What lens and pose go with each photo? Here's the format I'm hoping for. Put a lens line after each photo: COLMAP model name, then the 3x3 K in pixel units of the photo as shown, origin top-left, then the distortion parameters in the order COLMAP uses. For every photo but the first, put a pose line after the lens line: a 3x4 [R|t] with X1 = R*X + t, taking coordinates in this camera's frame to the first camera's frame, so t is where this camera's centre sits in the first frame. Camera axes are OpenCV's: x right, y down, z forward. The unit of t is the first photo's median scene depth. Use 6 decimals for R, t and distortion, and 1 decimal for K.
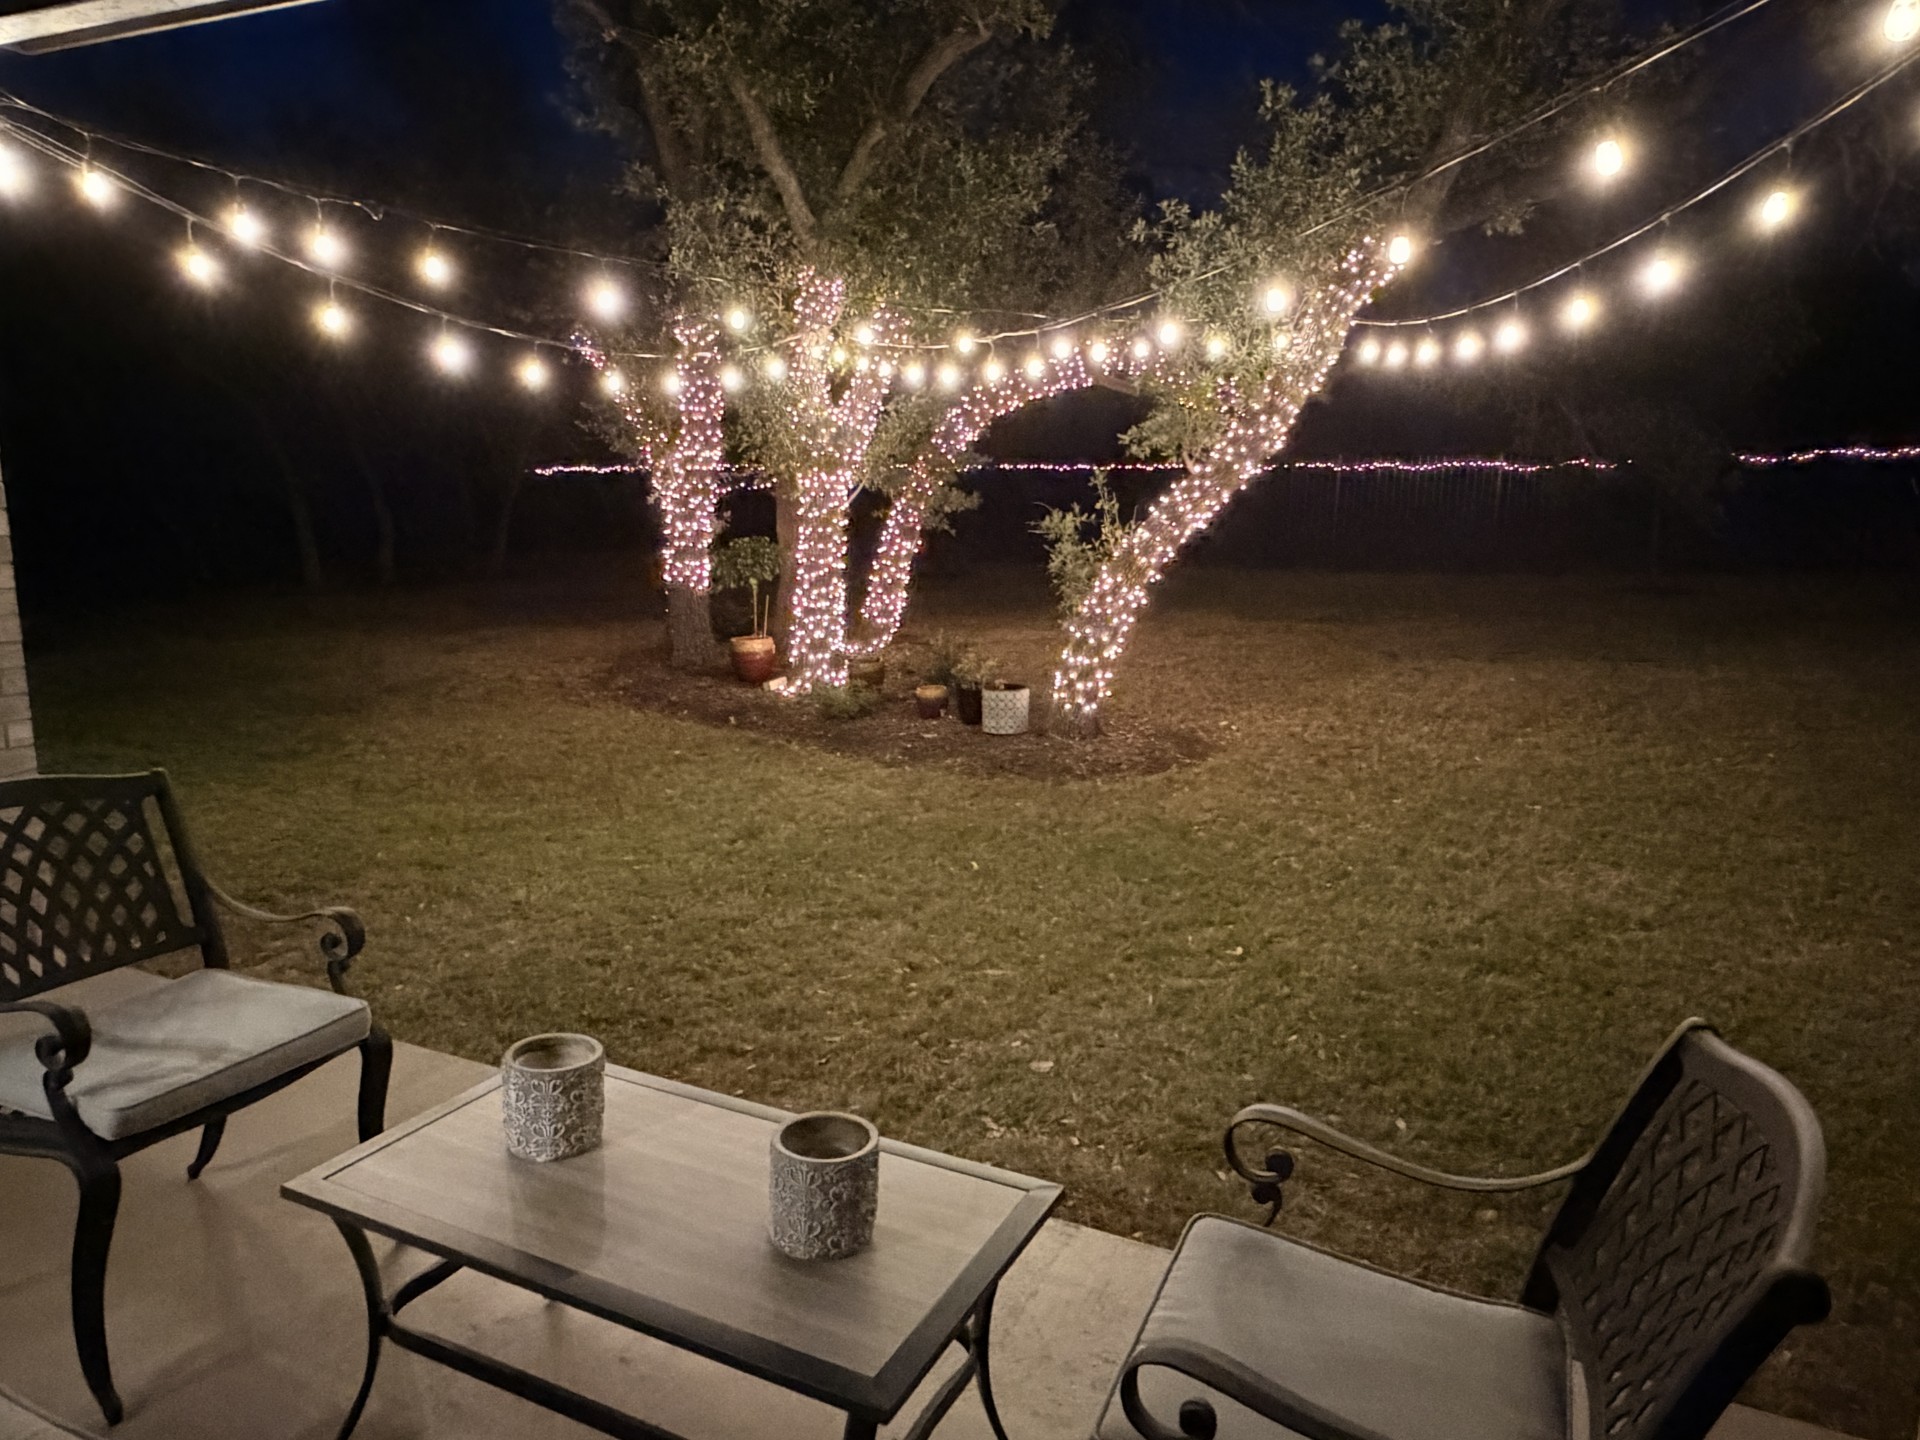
lens RADIAL K [[1292.4, 0, 961.4], [0, 1292.4, 721.1], [0, 0, 1]] dist [-0.002103, 0.005620]
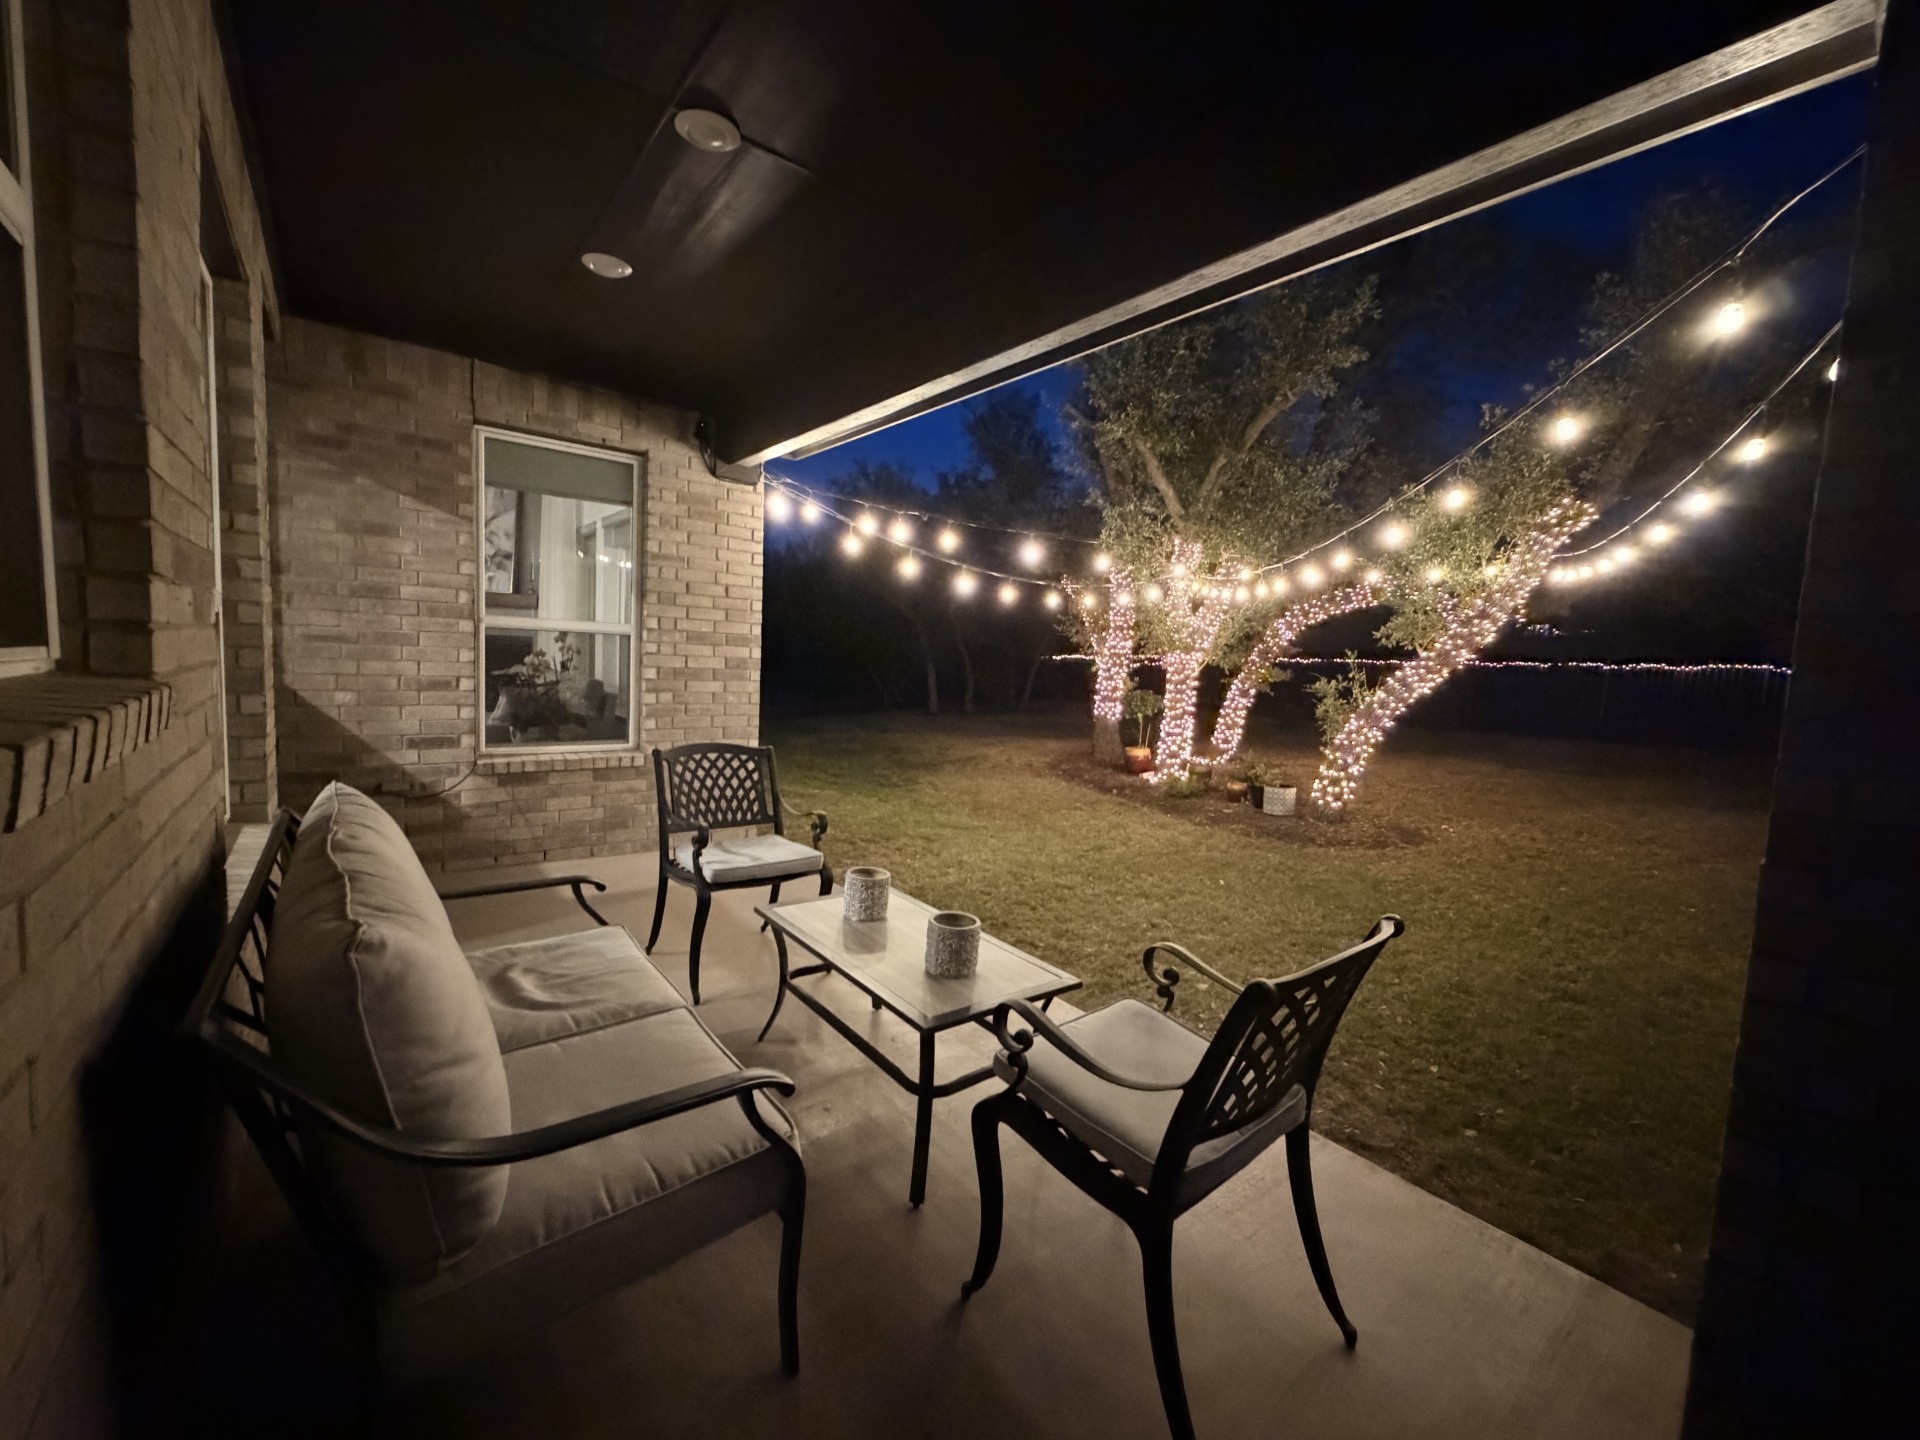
lens RADIAL K [[769.3, 0, 958.5], [0, 769.3, 721.1], [0, 0, 1]] dist [0.001226, 0.000253]
pose [[0.894891, 0.060025, -0.442230, 0.103173], [-0.111996, 0.989409, -0.092339, 0.028976], [0.432003, 0.132161, 0.892136, -0.033528]]
